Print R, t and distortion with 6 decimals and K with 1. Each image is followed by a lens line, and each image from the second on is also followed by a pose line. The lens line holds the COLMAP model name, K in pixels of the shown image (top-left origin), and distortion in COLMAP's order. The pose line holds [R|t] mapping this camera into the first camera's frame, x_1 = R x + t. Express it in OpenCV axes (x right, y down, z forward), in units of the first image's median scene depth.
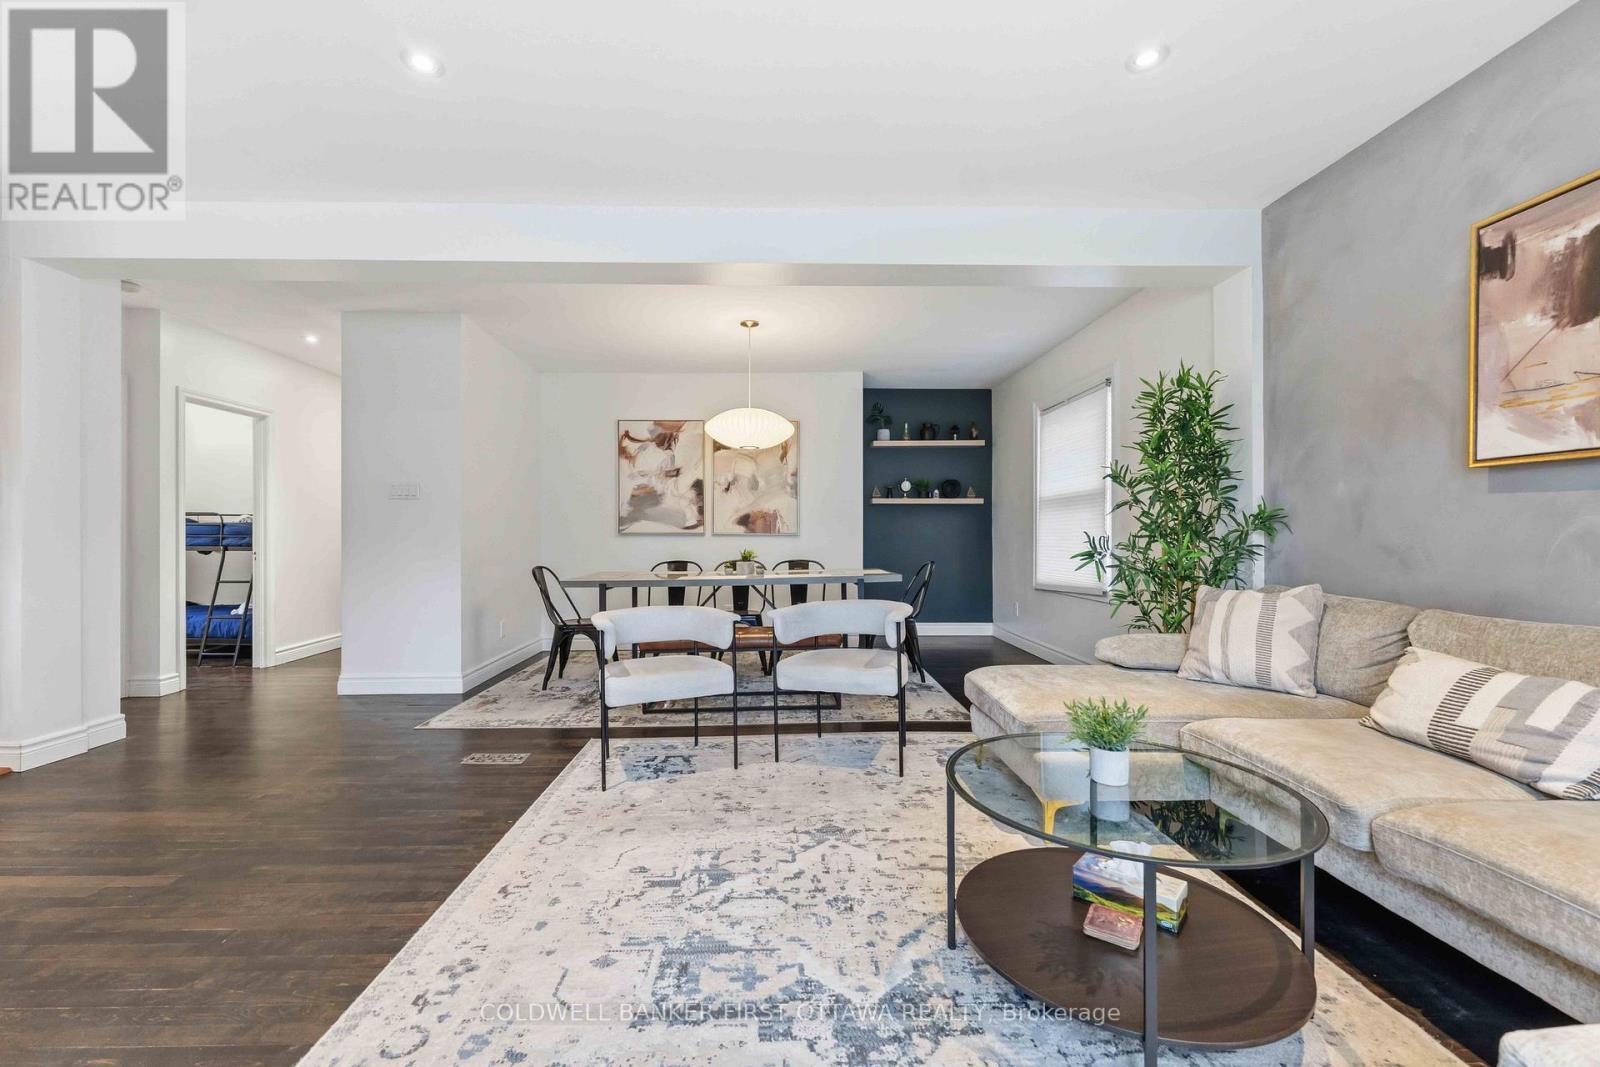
lens RADIAL K [[646.1, 0, 788.0], [0, 646.1, 533.0], [0, 0, 1]] dist [-0.002020, -0.000489]
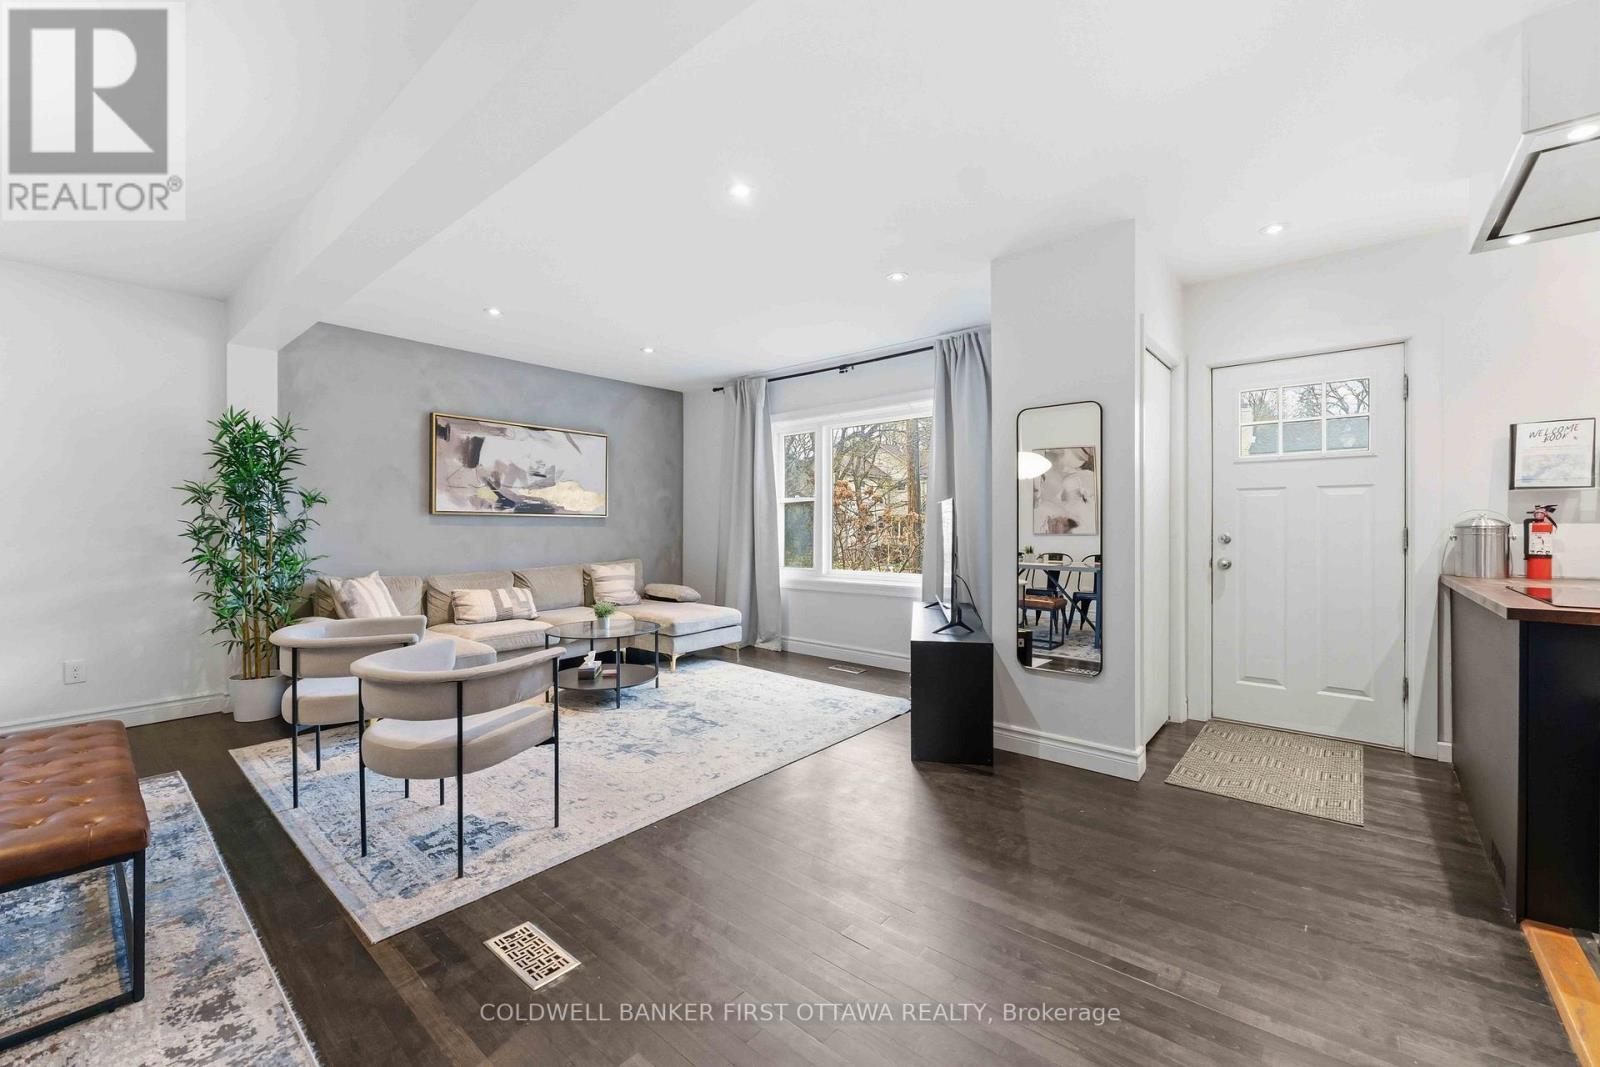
lens RADIAL K [[646.1, 0, 784.2], [0, 646.1, 521.9], [0, 0, 1]] dist [-0.002020, -0.000489]
pose [[-0.739311, 0.006400, 0.673334, -1.309484], [-0.001768, 0.999933, -0.011444, -0.041779], [-0.673362, -0.009651, -0.739250, 1.652282]]
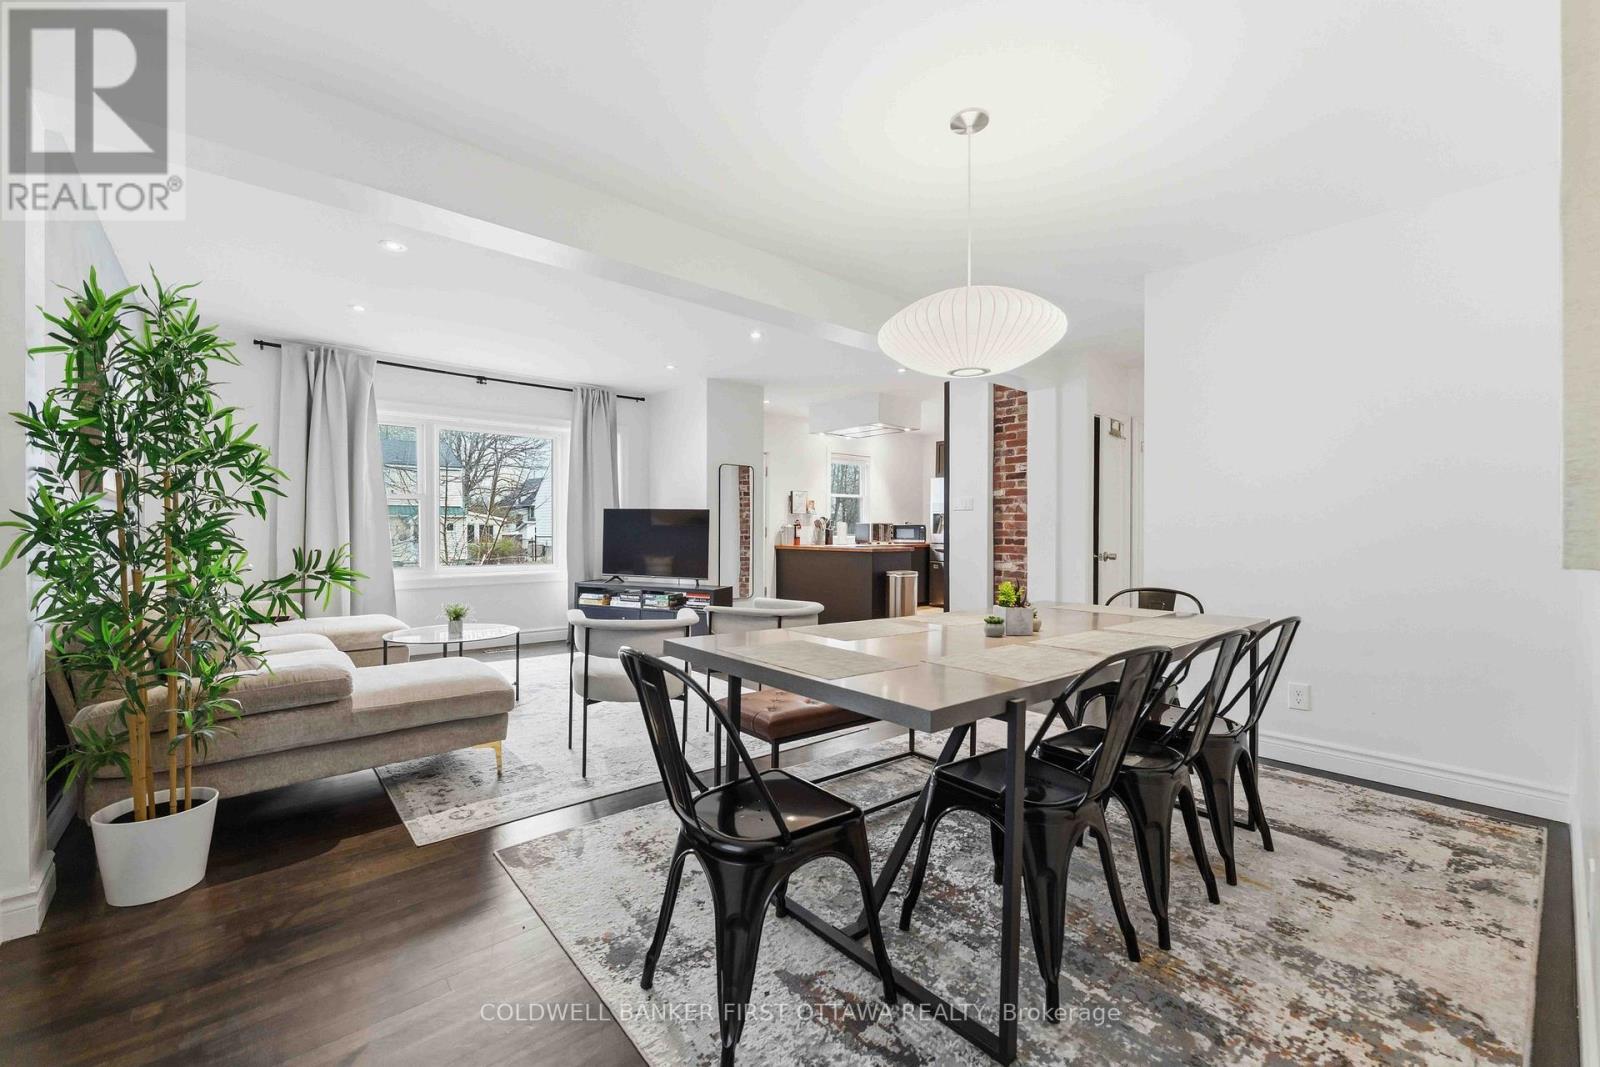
lens RADIAL K [[646.1, 0, 788.0], [0, 646.1, 533.3], [0, 0, 1]] dist [-0.002020, -0.000489]
pose [[-0.778751, 0.001526, -0.627331, 0.698669], [0.001464, 0.999999, 0.000616, -0.019098], [0.627332, -0.000438, -0.778752, 2.502514]]
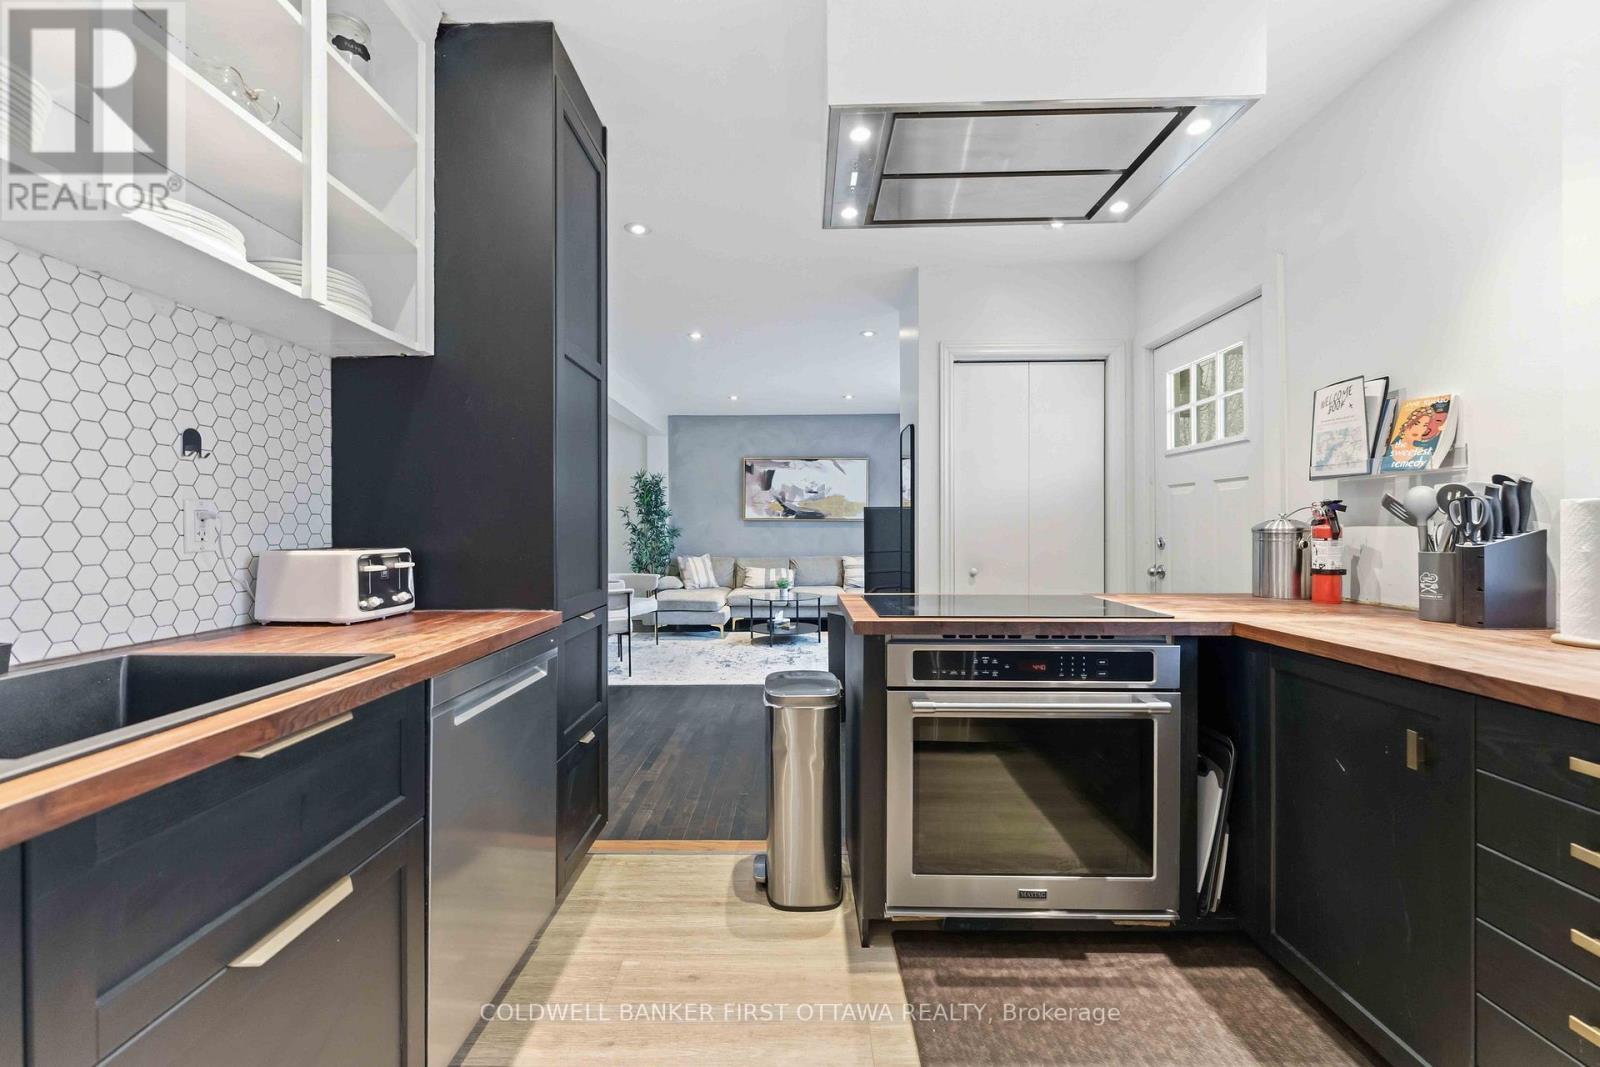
lens RADIAL K [[646.1, 0, 790.2], [0, 646.1, 527.7], [0, 0, 1]] dist [-0.002020, -0.000489]
pose [[0.038695, 0.000029, 0.999251, -2.455554], [-0.002786, 0.999996, 0.000079, -0.051131], [-0.999247, -0.002787, 0.038695, 0.499722]]
